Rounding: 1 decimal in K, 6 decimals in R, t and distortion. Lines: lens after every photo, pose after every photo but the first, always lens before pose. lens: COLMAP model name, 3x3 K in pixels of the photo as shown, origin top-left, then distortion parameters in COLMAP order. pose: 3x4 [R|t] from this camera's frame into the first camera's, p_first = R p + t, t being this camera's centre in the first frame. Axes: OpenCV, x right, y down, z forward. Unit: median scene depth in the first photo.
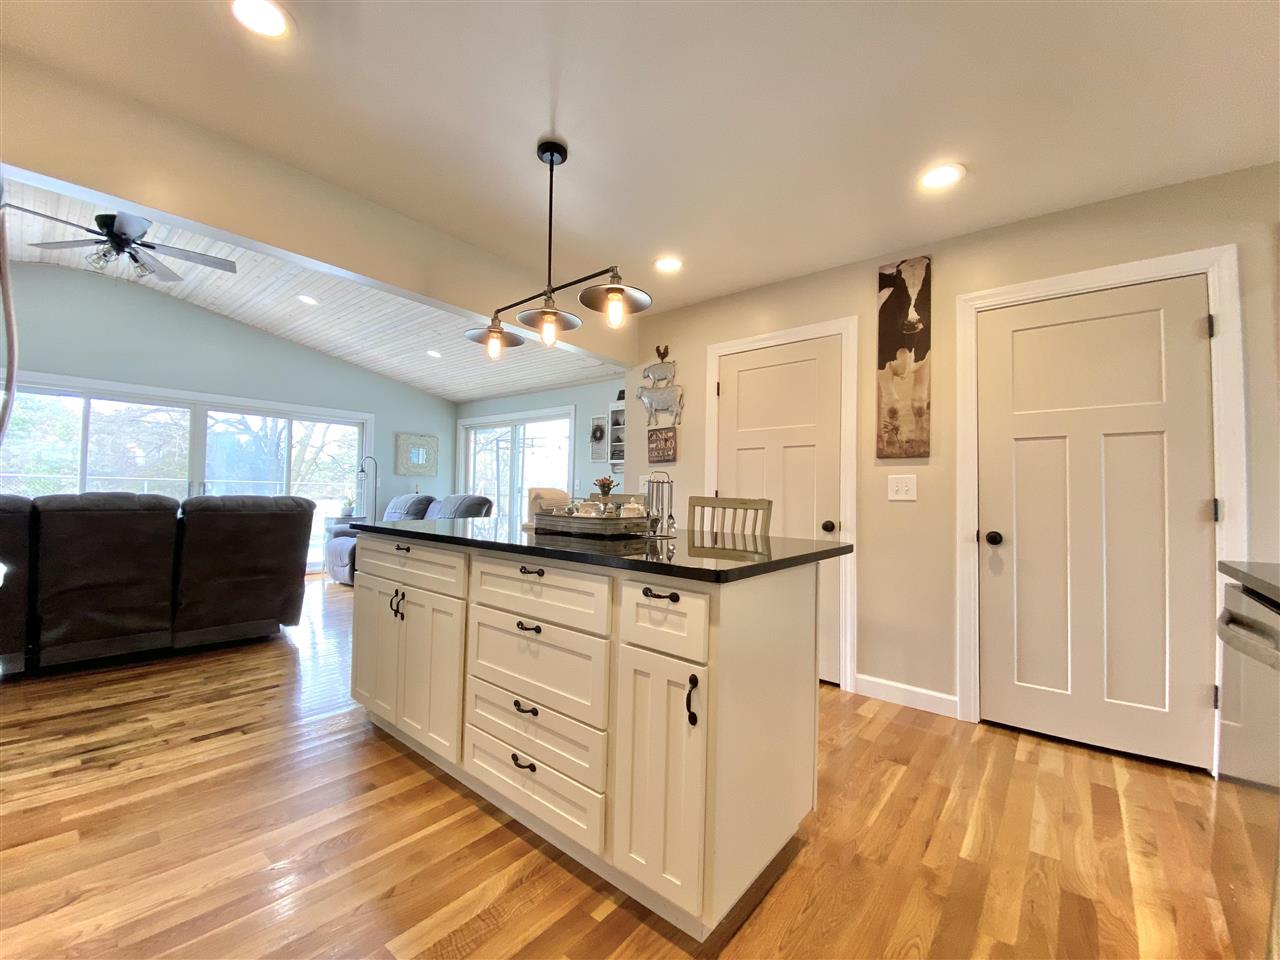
lens RADIAL K [[515.3, 0, 642.3], [0, 515.3, 480.4], [0, 0, 1]] dist [0.029580, -0.025534]
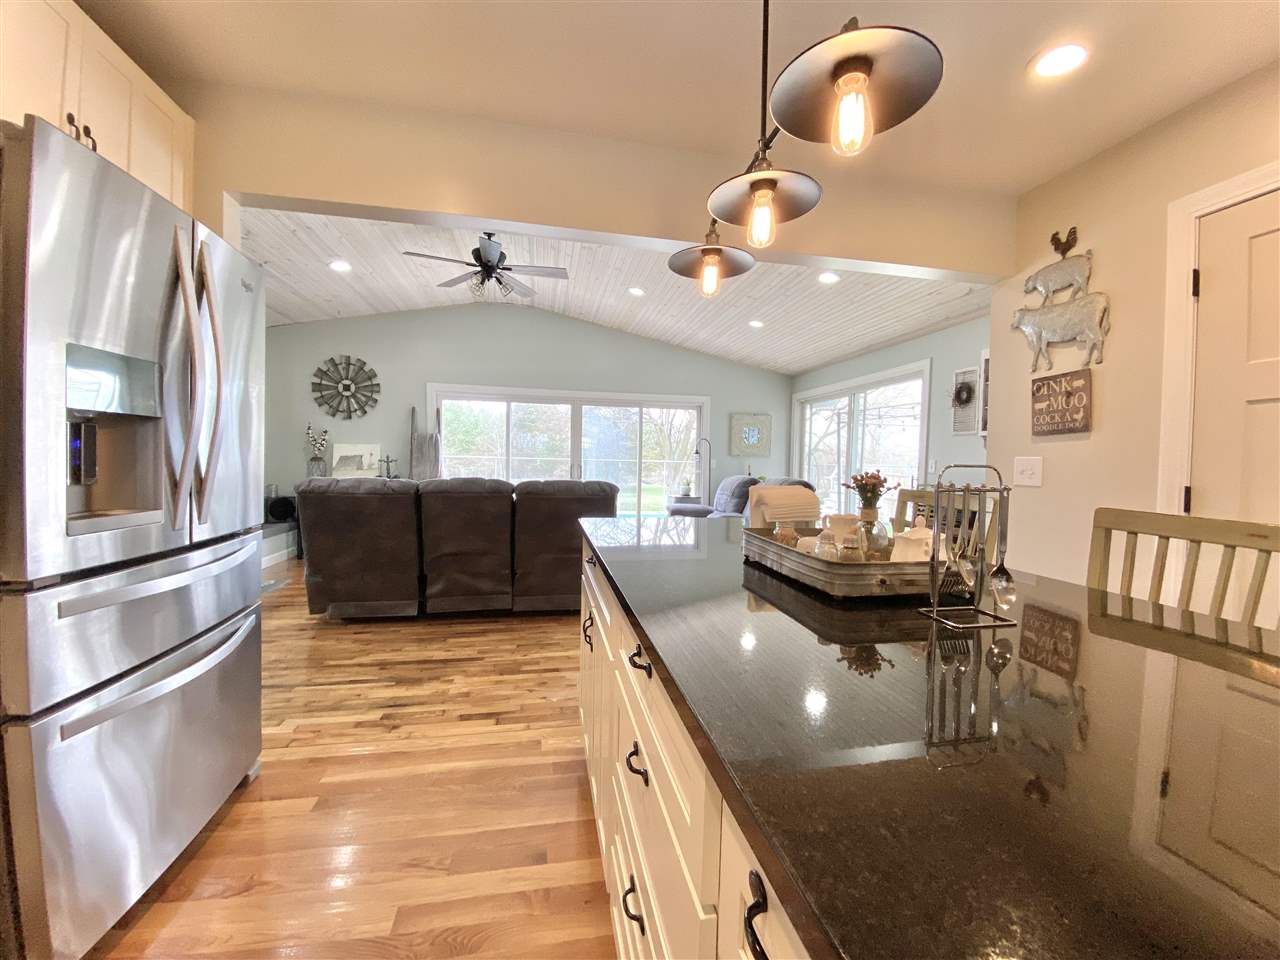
lens RADIAL K [[515.3, 0, 642.3], [0, 515.3, 480.4], [0, 0, 1]] dist [0.029580, -0.025534]
pose [[0.771149, 0.016941, -0.636430, 0.053016], [0.012292, 0.999063, 0.041488, -0.013389], [0.636536, -0.039816, 0.770218, 0.270319]]
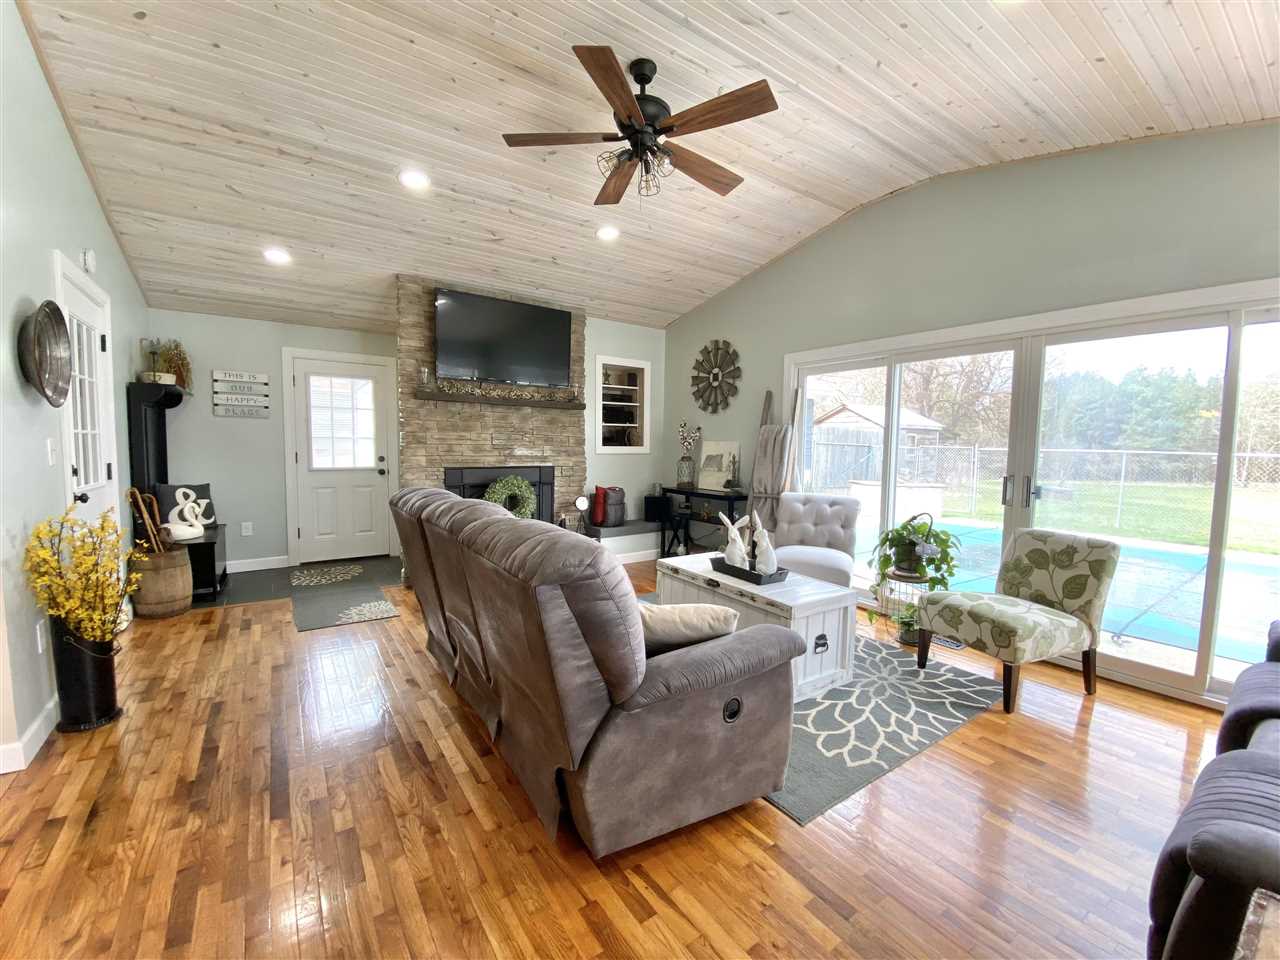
lens RADIAL K [[515.3, 0, 642.3], [0, 515.3, 480.4], [0, 0, 1]] dist [0.029580, -0.025534]
pose [[-0.266354, 0.047587, -0.962700, -0.312758], [0.009715, 0.998862, 0.046686, -0.034789], [0.963826, 0.003083, -0.266513, 1.219318]]
